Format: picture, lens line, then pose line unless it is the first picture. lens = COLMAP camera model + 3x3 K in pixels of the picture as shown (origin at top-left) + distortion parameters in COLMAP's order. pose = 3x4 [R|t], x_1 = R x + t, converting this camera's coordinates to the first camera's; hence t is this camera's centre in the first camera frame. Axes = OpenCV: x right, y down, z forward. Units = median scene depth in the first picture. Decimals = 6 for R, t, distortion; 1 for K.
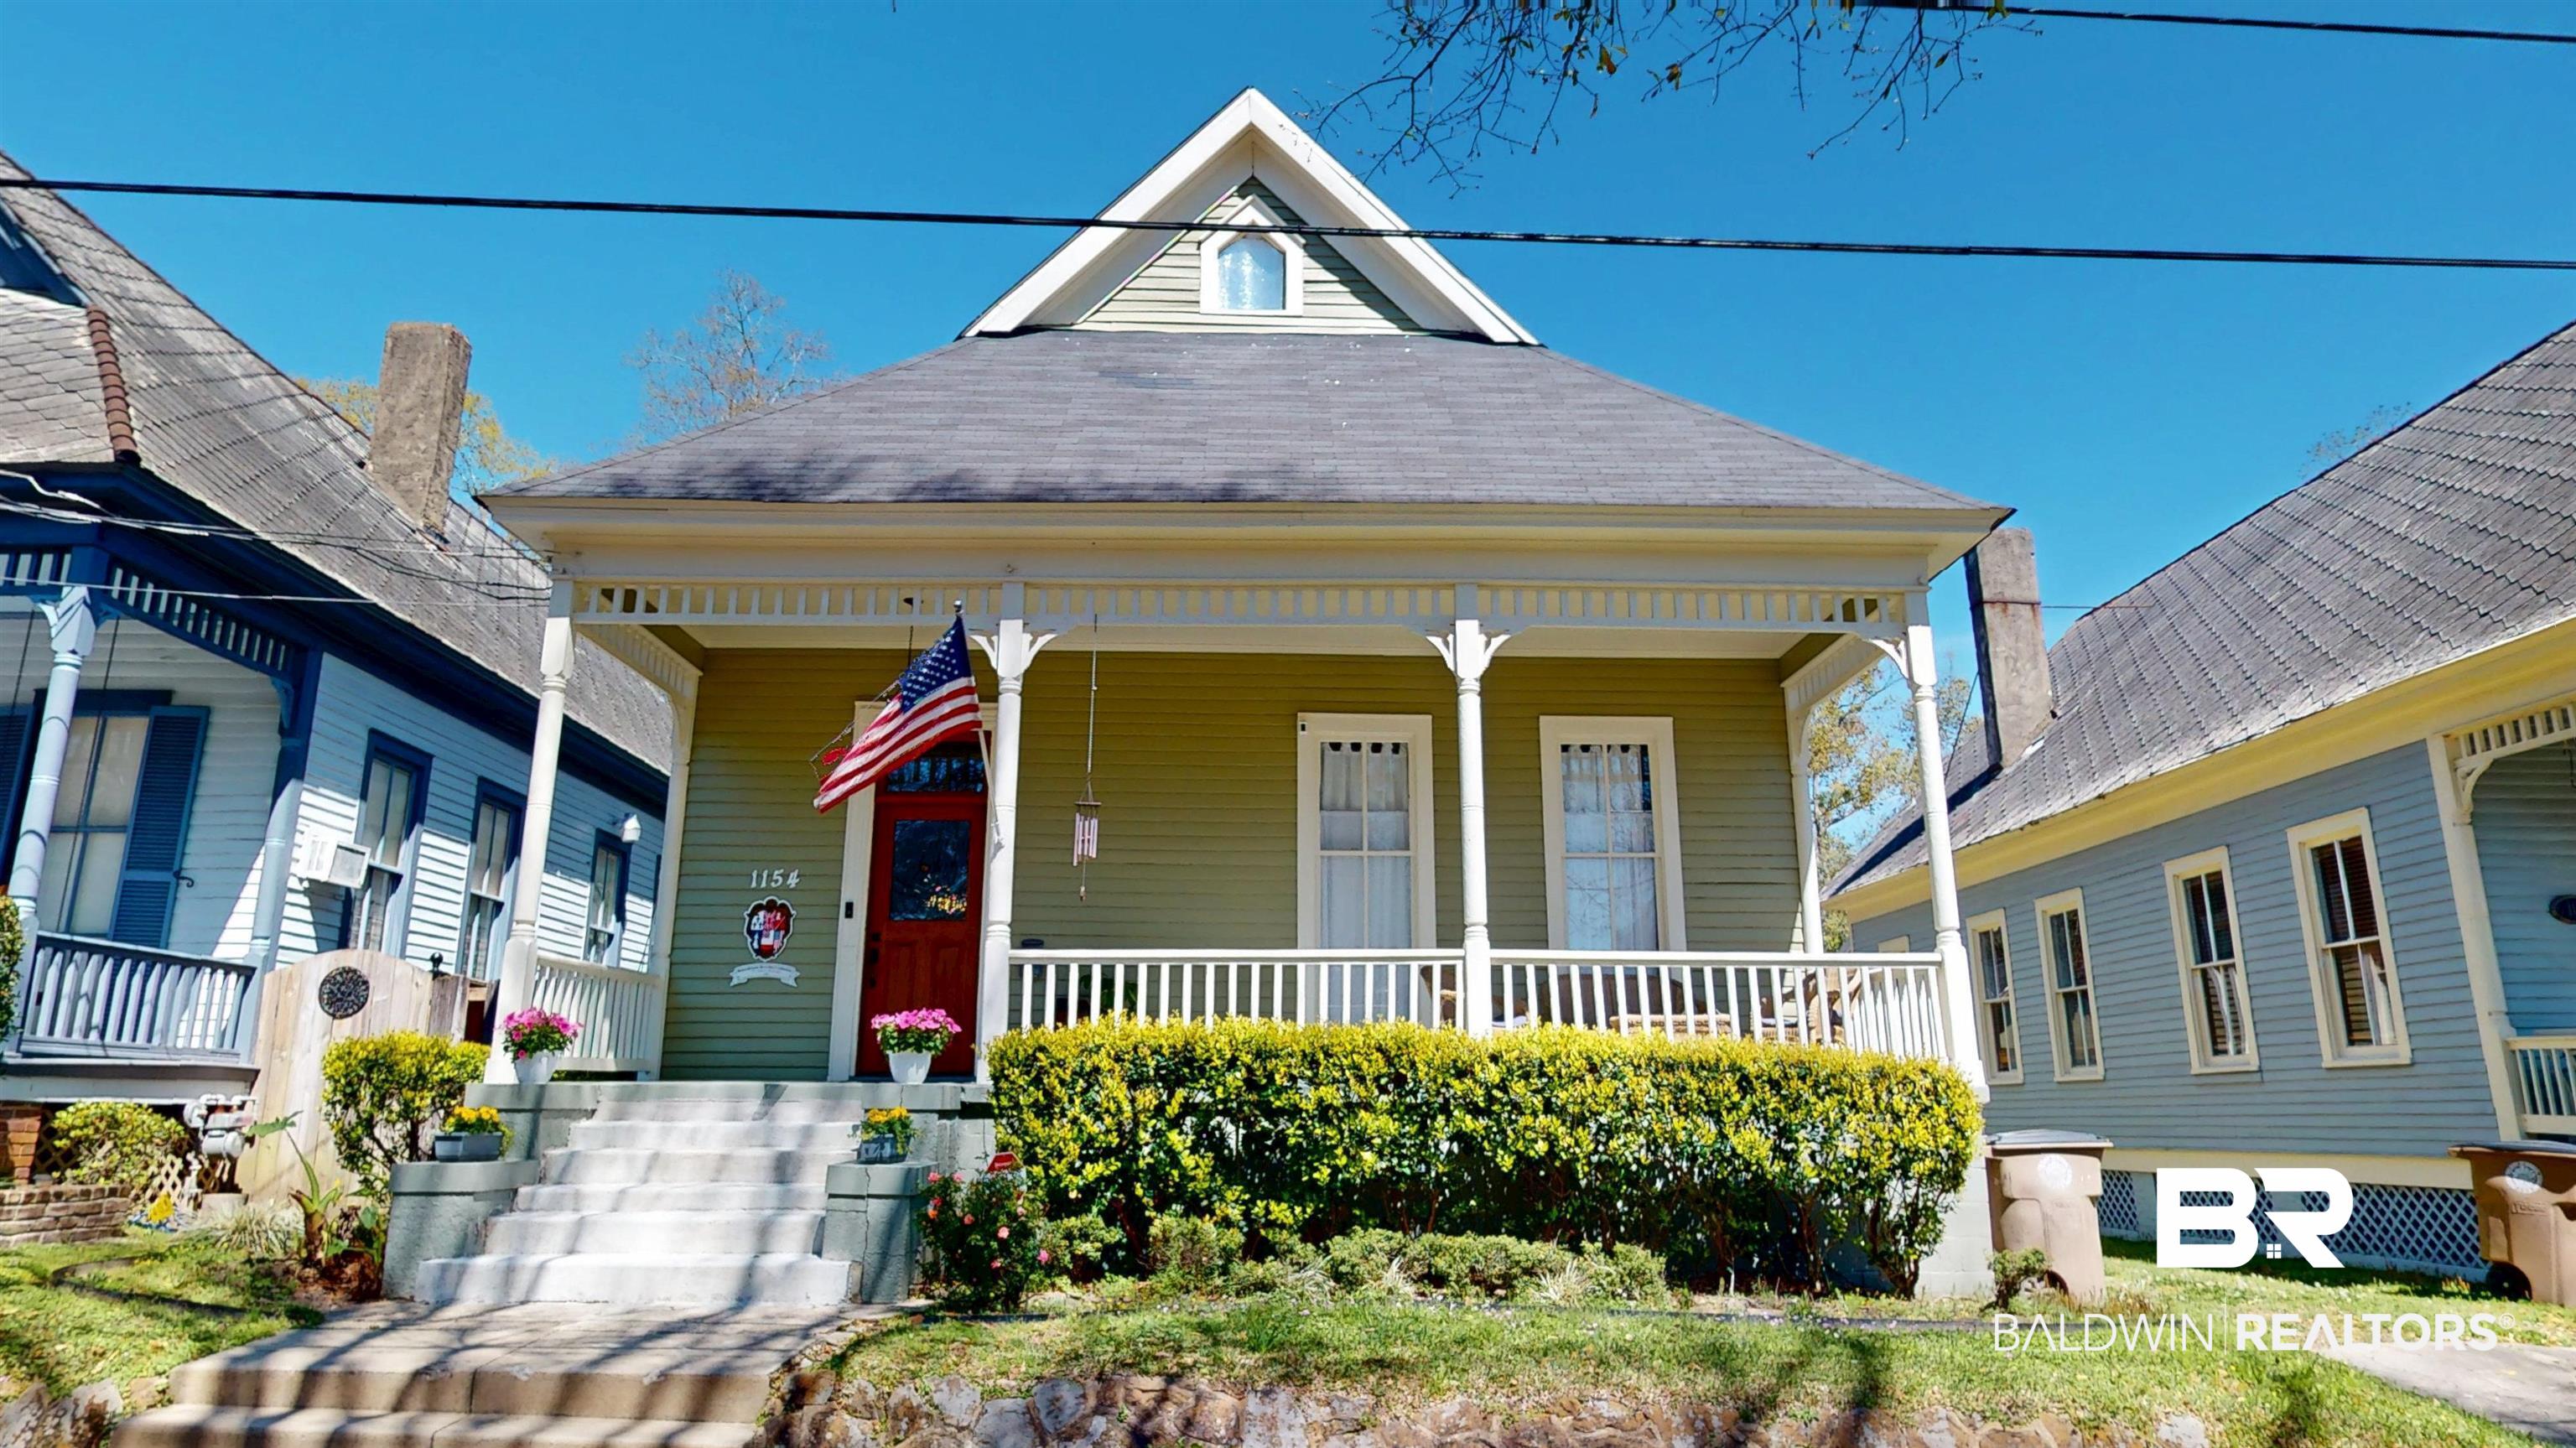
lens RADIAL K [[1558.7, 0, 1288.0], [0, 1558.7, 724.0], [0, 0, 1]] dist [-0.000659, 0.002457]
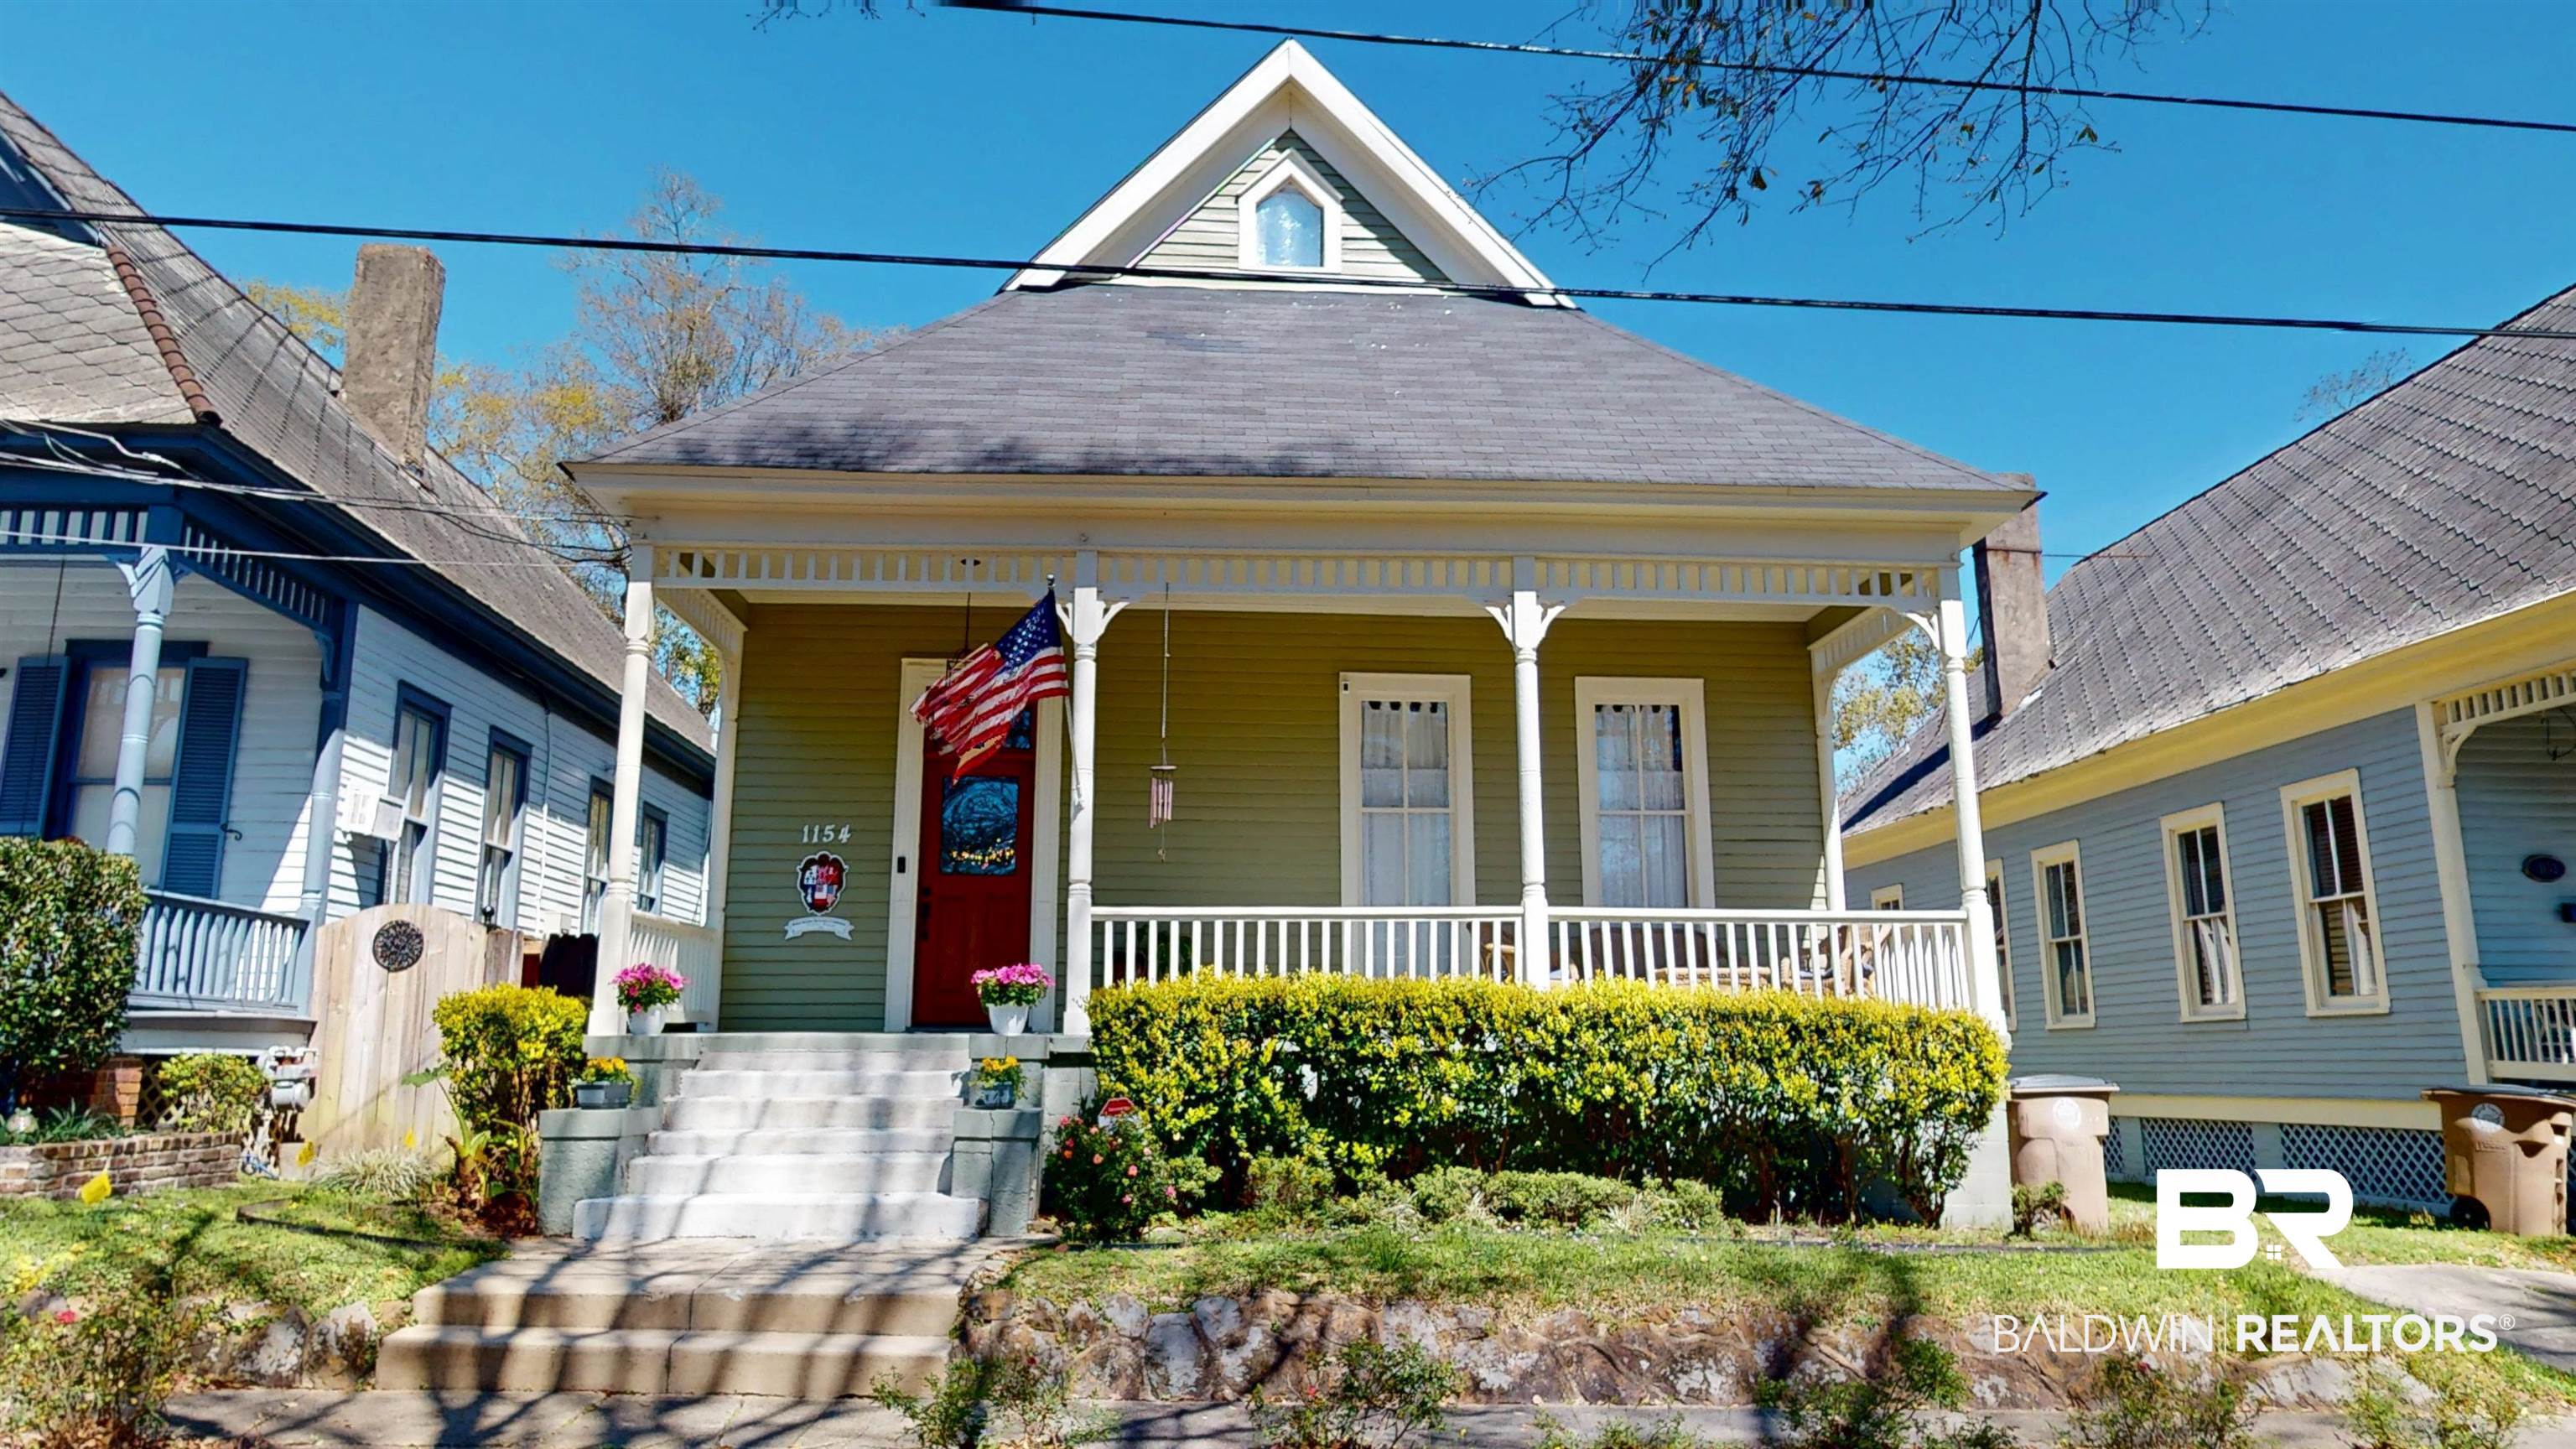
lens RADIAL K [[1679.7, 0, 1288.0], [0, 1679.7, 724.5], [0, 0, 1]] dist [0.000256, 0.003995]
pose [[0.999098, 0.005779, 0.042079, -0.080592], [-0.007713, 0.998914, 0.045954, -0.025621], [-0.041768, -0.046237, 0.998057, -0.104681]]
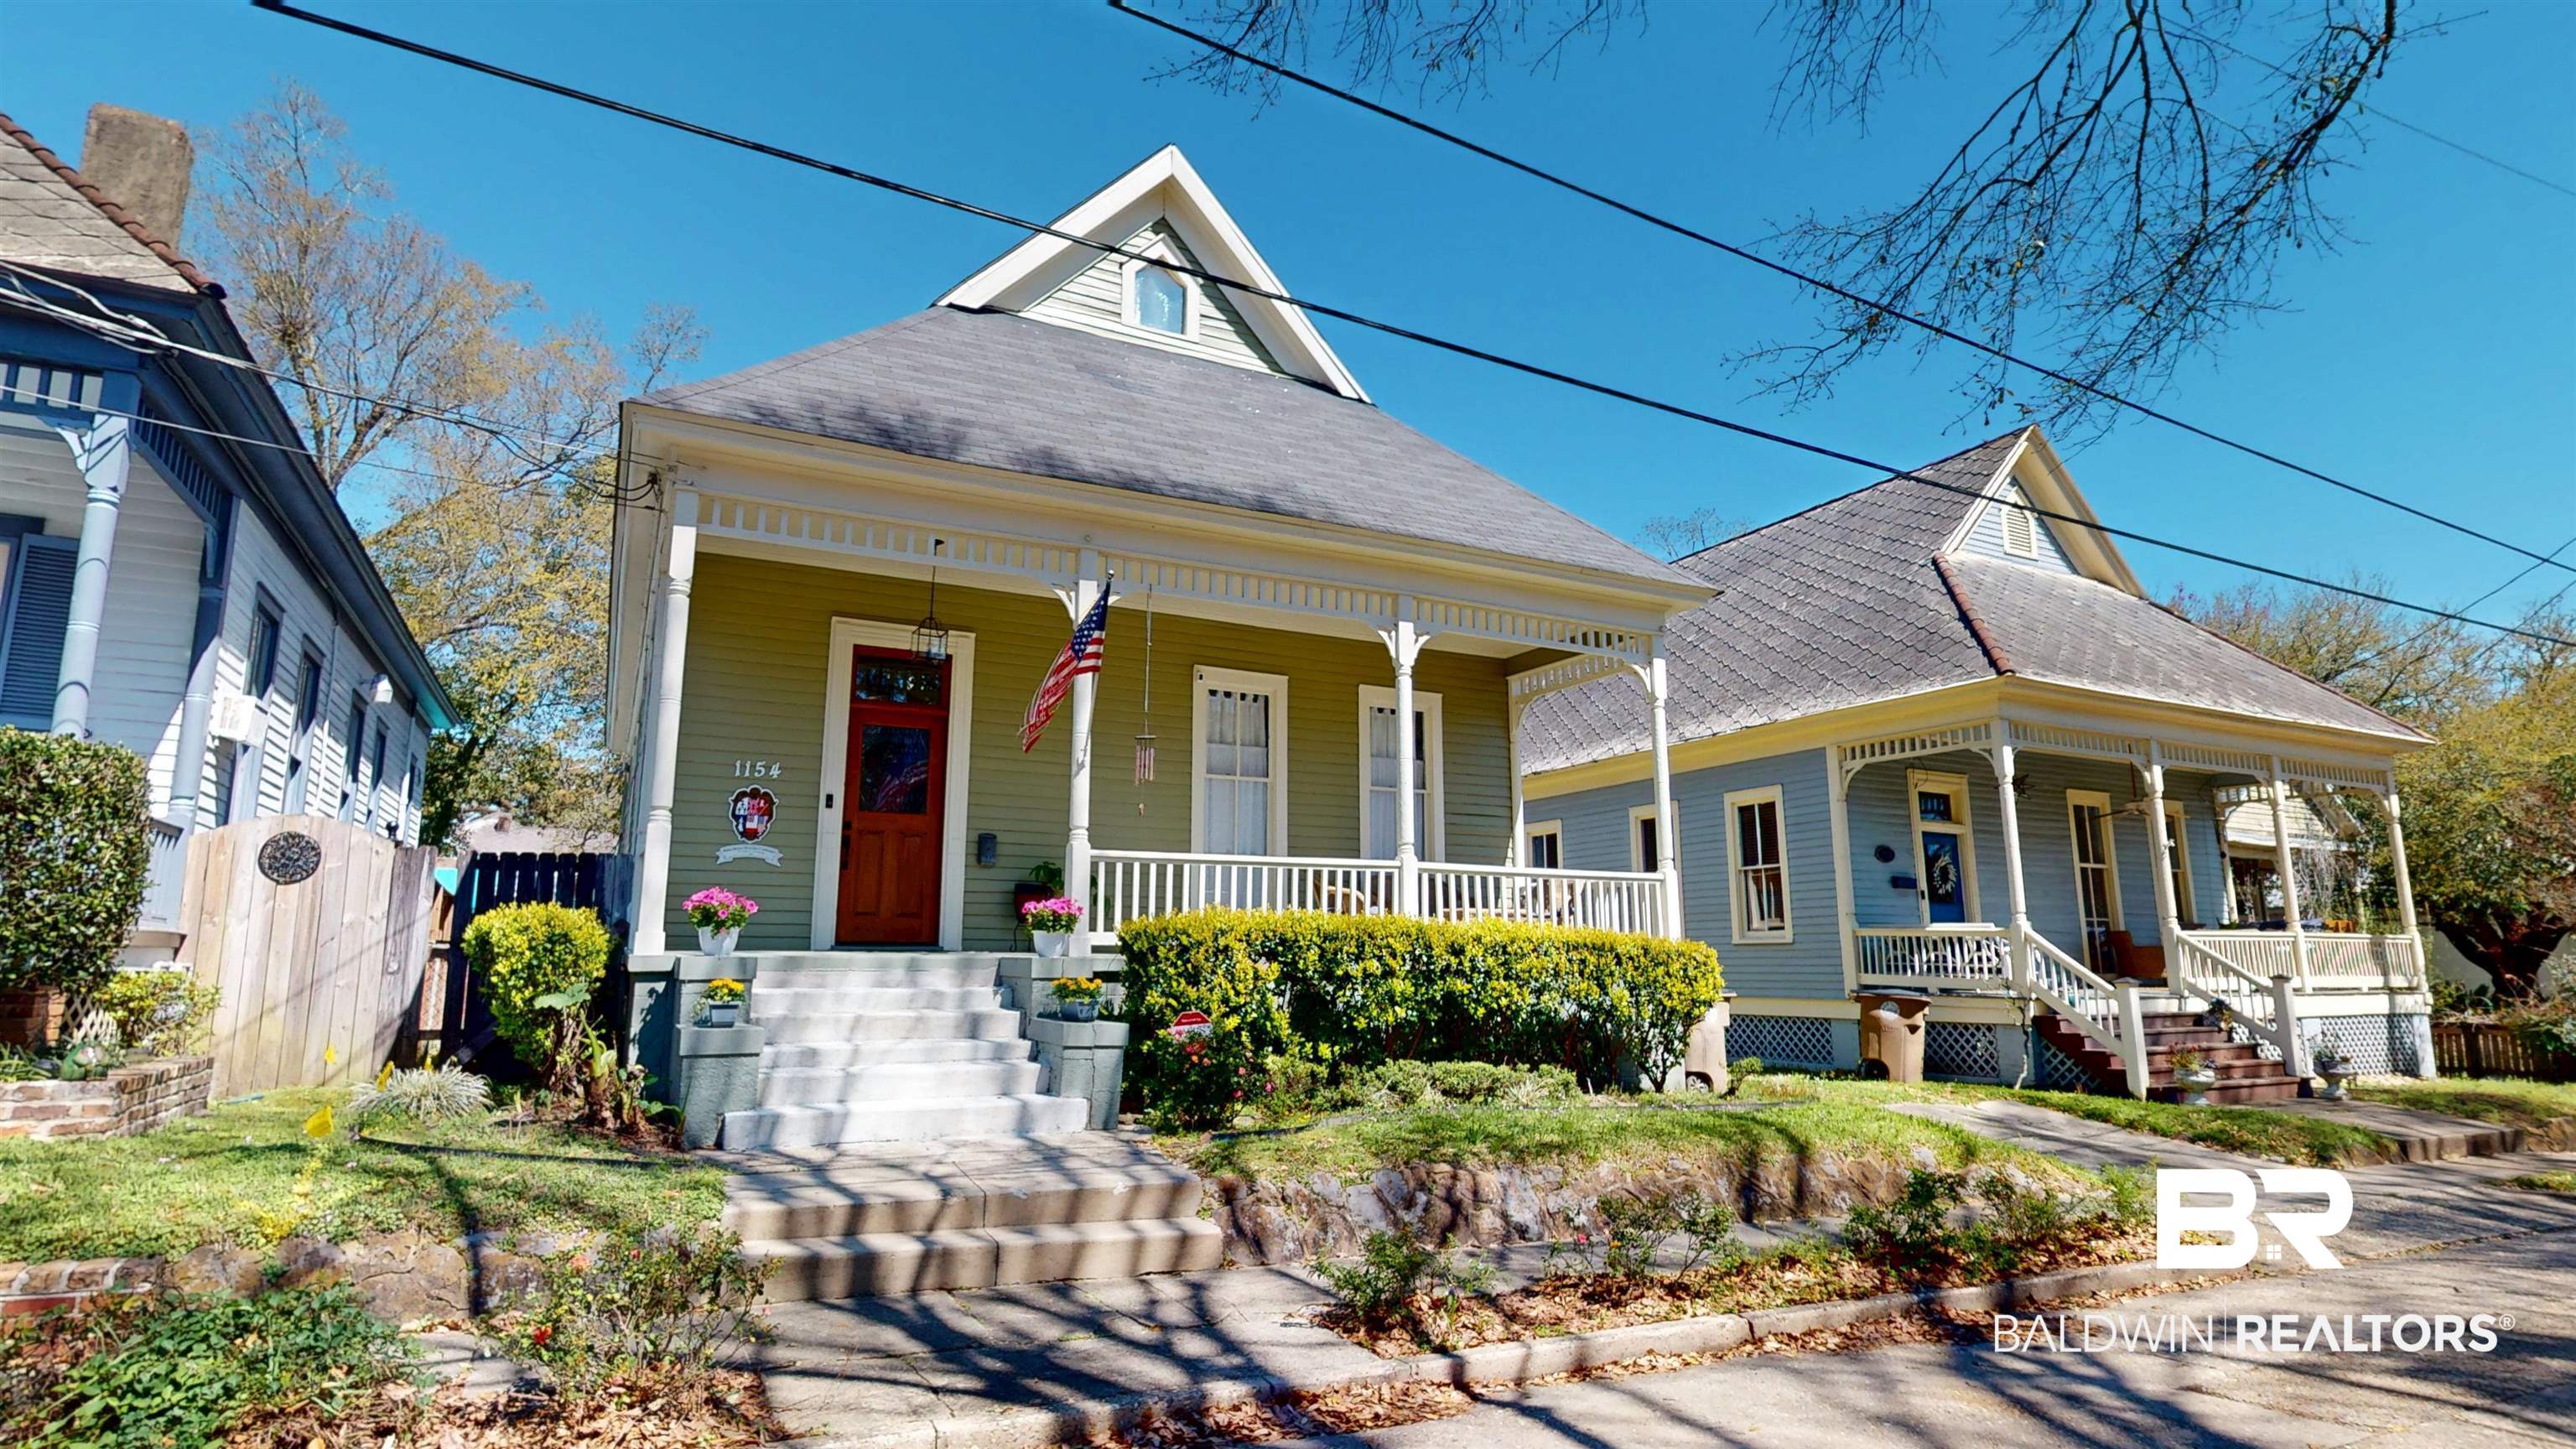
lens RADIAL K [[1321.2, 0, 1288.0], [0, 1321.2, 724.5], [0, 0, 1]] dist [-0.000333, 0.000102]
pose [[0.897584, 0.078328, 0.433829, -0.425463], [-0.107134, 0.993344, 0.042309, -0.013630], [-0.427628, -0.084454, 0.900001, -0.007830]]
